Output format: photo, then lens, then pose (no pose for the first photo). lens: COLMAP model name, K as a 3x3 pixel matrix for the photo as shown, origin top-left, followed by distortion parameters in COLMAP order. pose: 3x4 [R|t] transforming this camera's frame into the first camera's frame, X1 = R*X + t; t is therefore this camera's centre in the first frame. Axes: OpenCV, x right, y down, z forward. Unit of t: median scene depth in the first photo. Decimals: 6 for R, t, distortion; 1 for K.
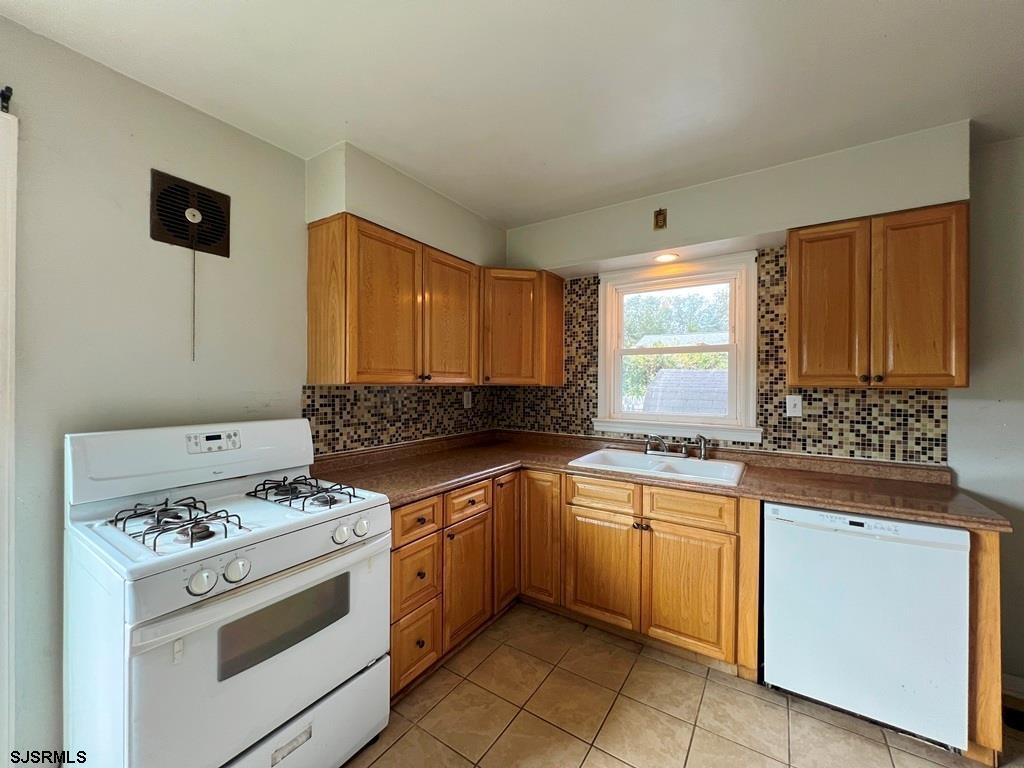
lens RADIAL K [[409.0, 0, 509.7], [0, 409.0, 384.7], [0, 0, 1]] dist [-0.003536, 0.002229]
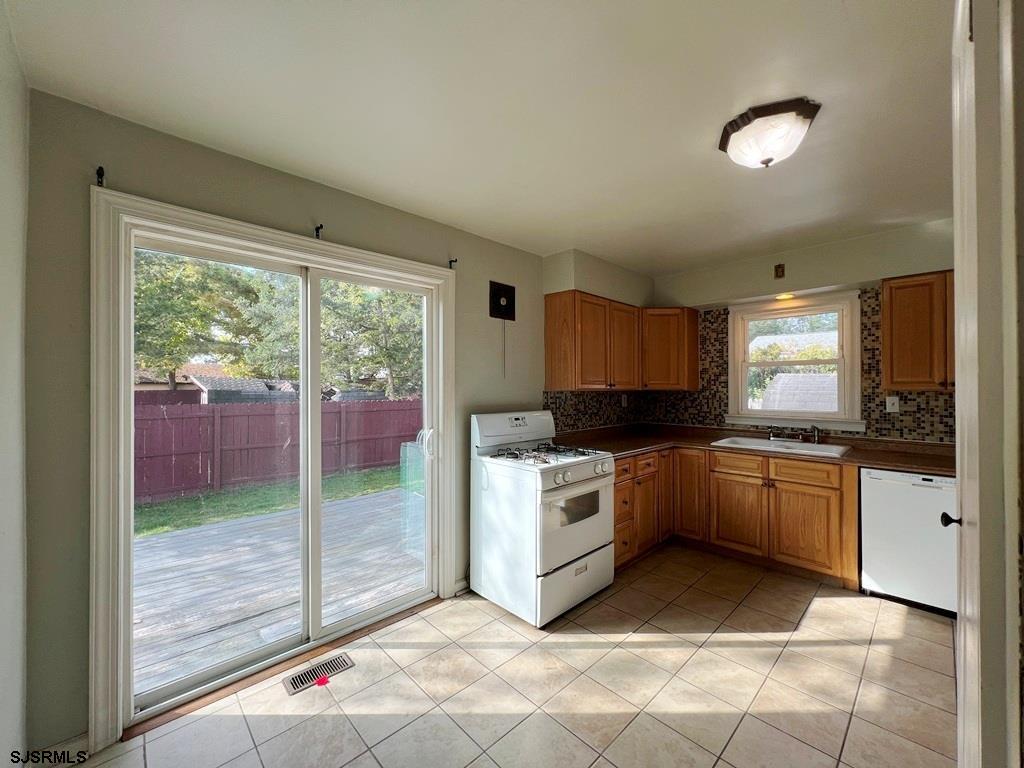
lens RADIAL K [[409.0, 0, 511.2], [0, 409.0, 384.4], [0, 0, 1]] dist [-0.003536, 0.002229]
pose [[0.975708, -0.008379, -0.218915, -0.243893], [0.006214, 0.999925, -0.010576, -0.007959], [0.218987, 0.008959, 0.975687, -0.610369]]
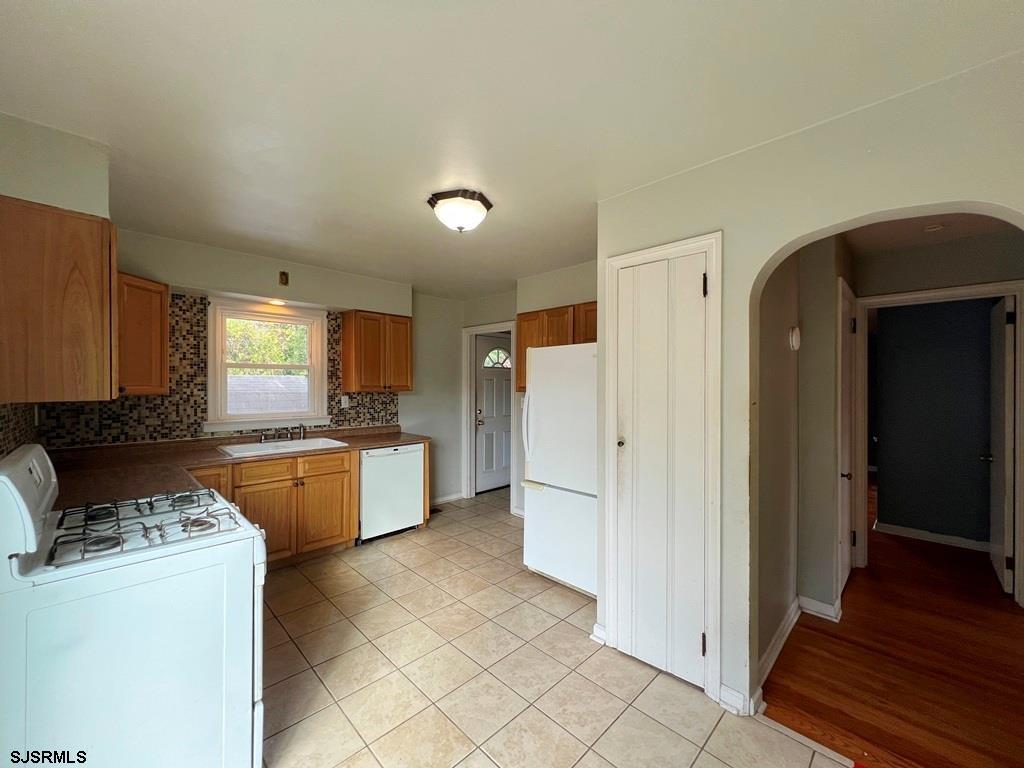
lens RADIAL K [[409.0, 0, 506.9], [0, 409.0, 384.7], [0, 0, 1]] dist [-0.003536, 0.002229]
pose [[0.209262, -0.006368, 0.977839, -0.963177], [0.002411, 0.999979, 0.005996, -0.034705], [-0.977857, 0.001103, 0.209273, -0.089516]]
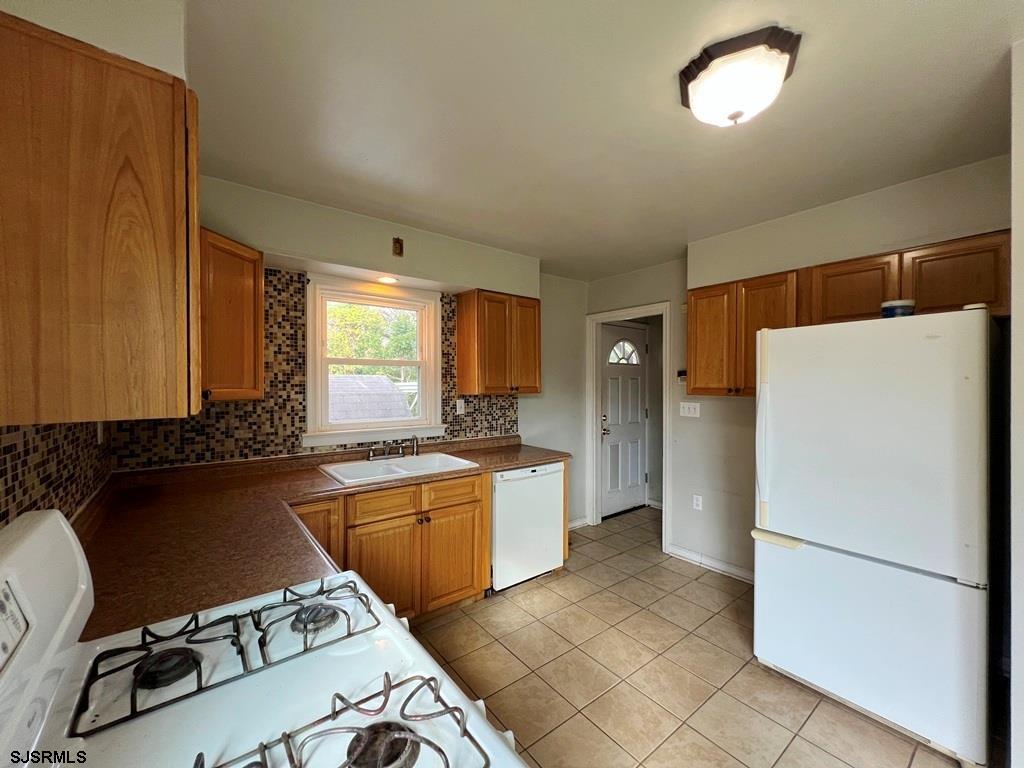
lens RADIAL K [[409.0, 0, 507.9], [0, 409.0, 384.7], [0, 0, 1]] dist [-0.003536, 0.002229]
pose [[0.325927, -0.008165, 0.945360, -0.639064], [0.005013, 0.999964, 0.006908, -0.036959], [-0.945382, 0.002487, 0.325956, 0.379845]]
